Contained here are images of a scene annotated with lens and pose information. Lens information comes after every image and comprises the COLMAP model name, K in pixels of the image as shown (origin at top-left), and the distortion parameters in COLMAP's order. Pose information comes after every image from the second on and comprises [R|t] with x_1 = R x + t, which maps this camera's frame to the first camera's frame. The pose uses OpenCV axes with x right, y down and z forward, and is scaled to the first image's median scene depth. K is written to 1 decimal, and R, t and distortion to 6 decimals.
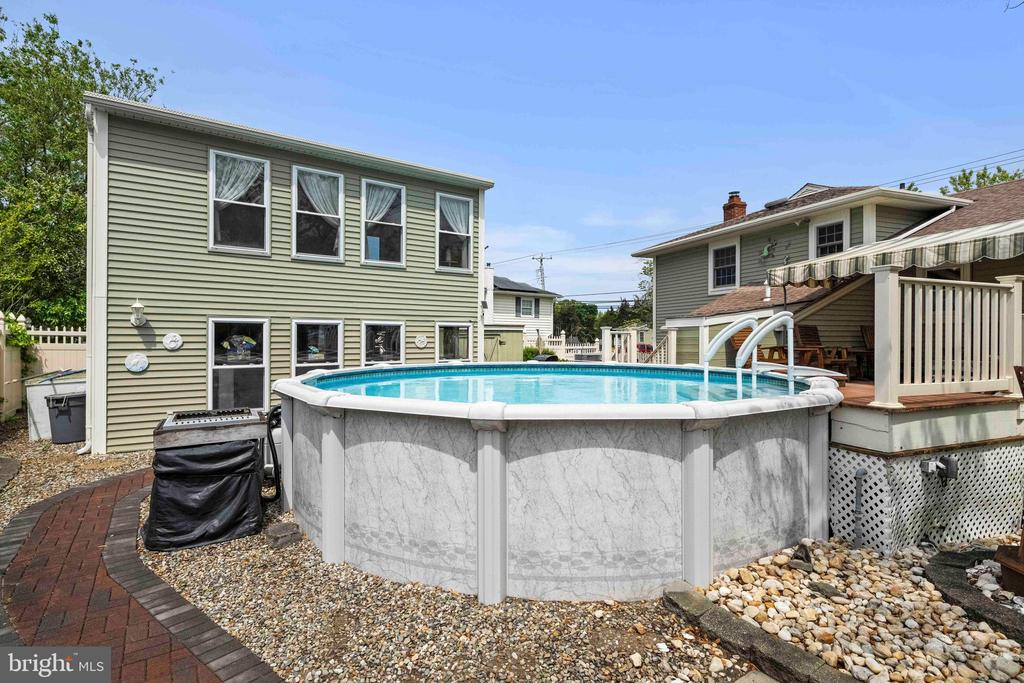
lens RADIAL K [[503.6, 0, 512.0], [0, 503.6, 341.5], [0, 0, 1]] dist [0.000287, -0.000577]
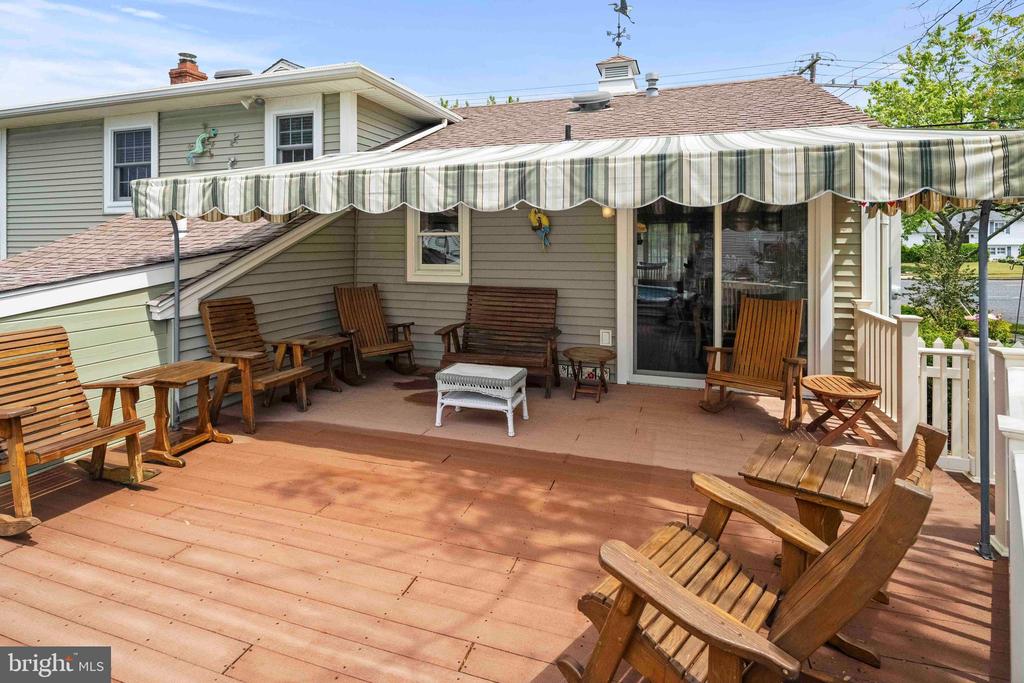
lens RADIAL K [[513.4, 0, 511.4], [0, 513.4, 243.8], [0, 0, 1]] dist [0.001417, -0.000003]
pose [[0.638137, -0.002378, 0.769919, 0.428987], [0.005047, 0.999987, -0.001094, -0.098231], [-0.769906, 0.004584, 0.638140, 0.537858]]
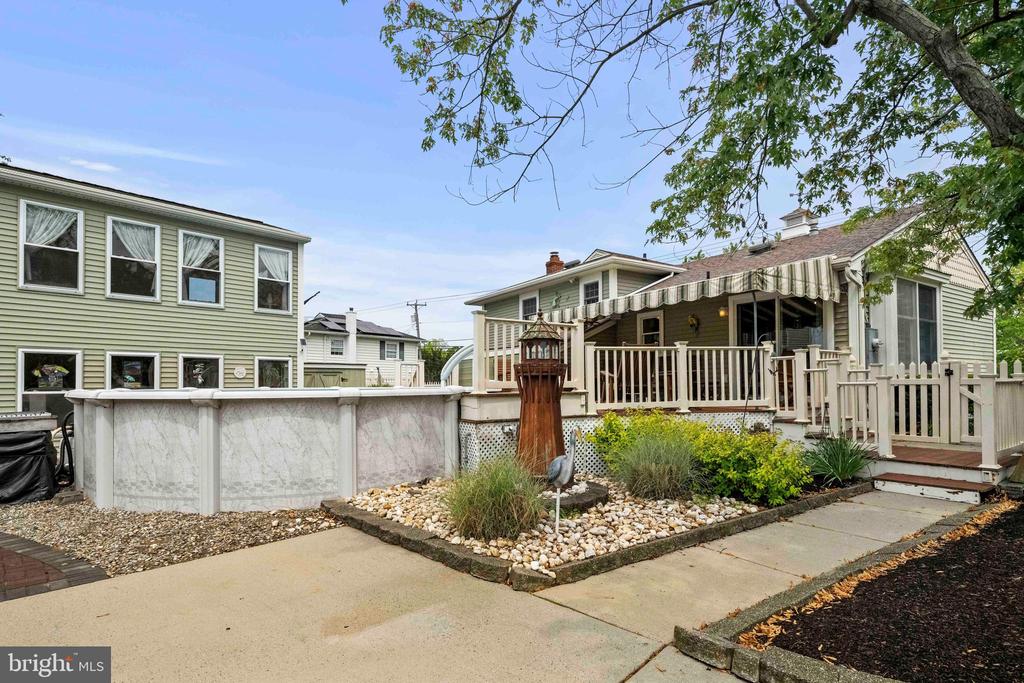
lens RADIAL K [[503.6, 0, 517.2], [0, 503.6, 381.9], [0, 0, 1]] dist [-0.002670, -0.001822]
pose [[0.977041, -0.008737, 0.212874, 0.226149], [0.011688, 0.999852, -0.012612, 0.050134], [-0.212732, 0.014811, 0.976998, -0.300298]]
